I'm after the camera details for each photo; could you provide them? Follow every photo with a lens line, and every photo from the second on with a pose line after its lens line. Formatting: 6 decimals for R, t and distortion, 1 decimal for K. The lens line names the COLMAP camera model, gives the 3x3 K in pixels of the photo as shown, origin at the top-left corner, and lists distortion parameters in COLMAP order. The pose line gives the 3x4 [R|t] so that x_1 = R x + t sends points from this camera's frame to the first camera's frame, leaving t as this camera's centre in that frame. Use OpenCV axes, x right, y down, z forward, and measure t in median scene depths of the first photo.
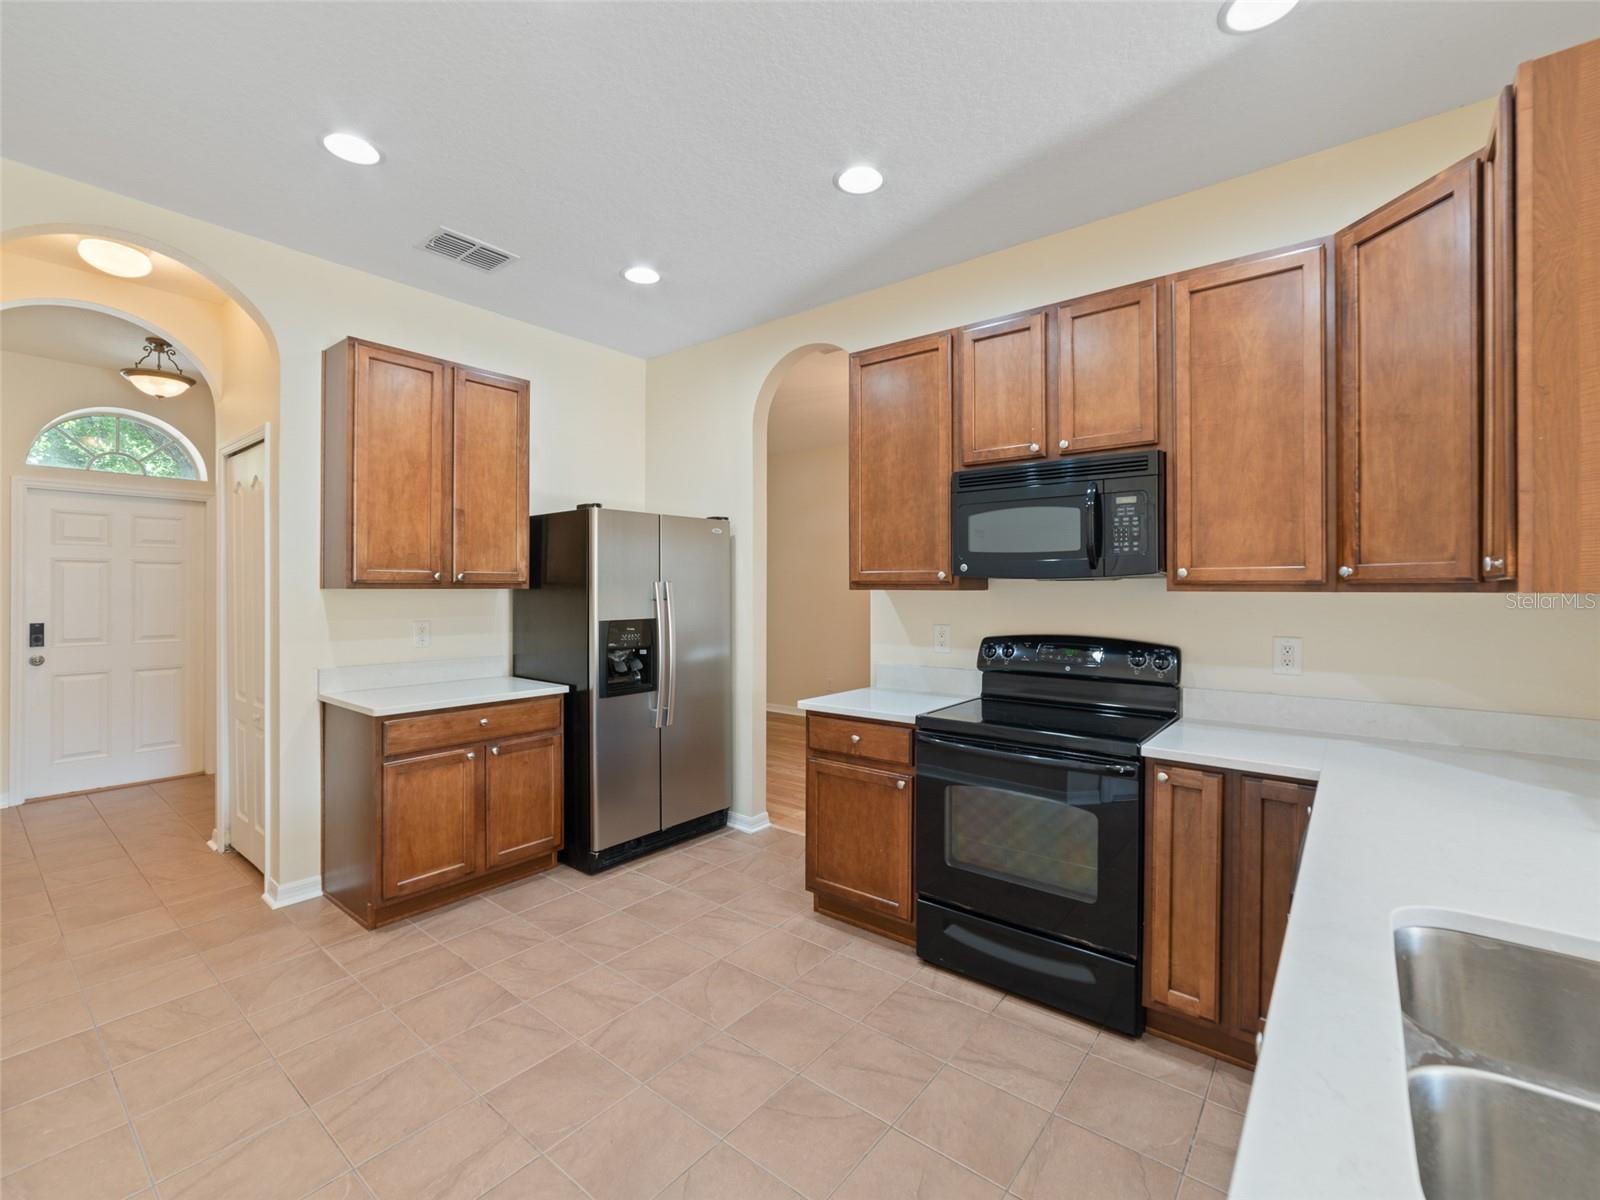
lens RADIAL K [[706.8, 0, 802.2], [0, 706.8, 578.4], [0, 0, 1]] dist [-0.009590, 0.000831]
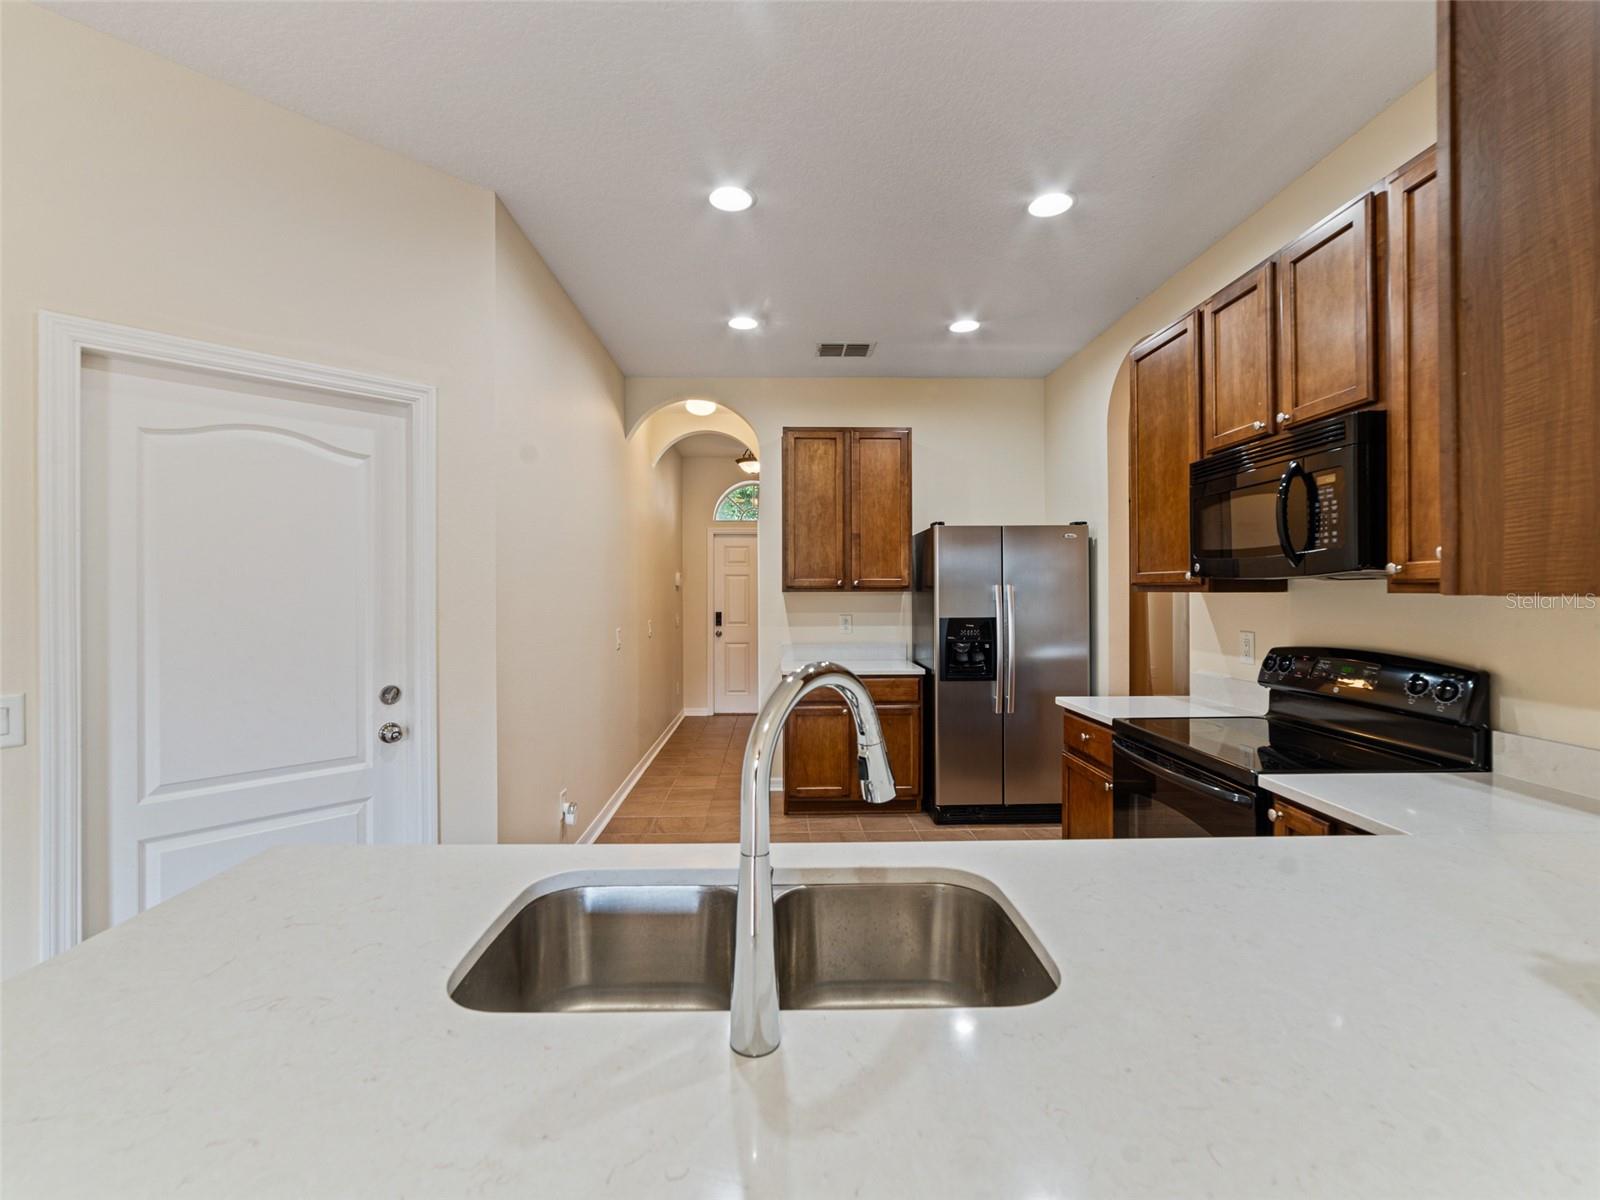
lens RADIAL K [[706.8, 0, 802.2], [0, 706.8, 578.4], [0, 0, 1]] dist [-0.009590, 0.000831]
pose [[0.656671, -0.015912, -0.754009, 0.500278], [0.012905, 0.999868, -0.009862, 0.001171], [0.754067, -0.003255, 0.656790, 0.017338]]
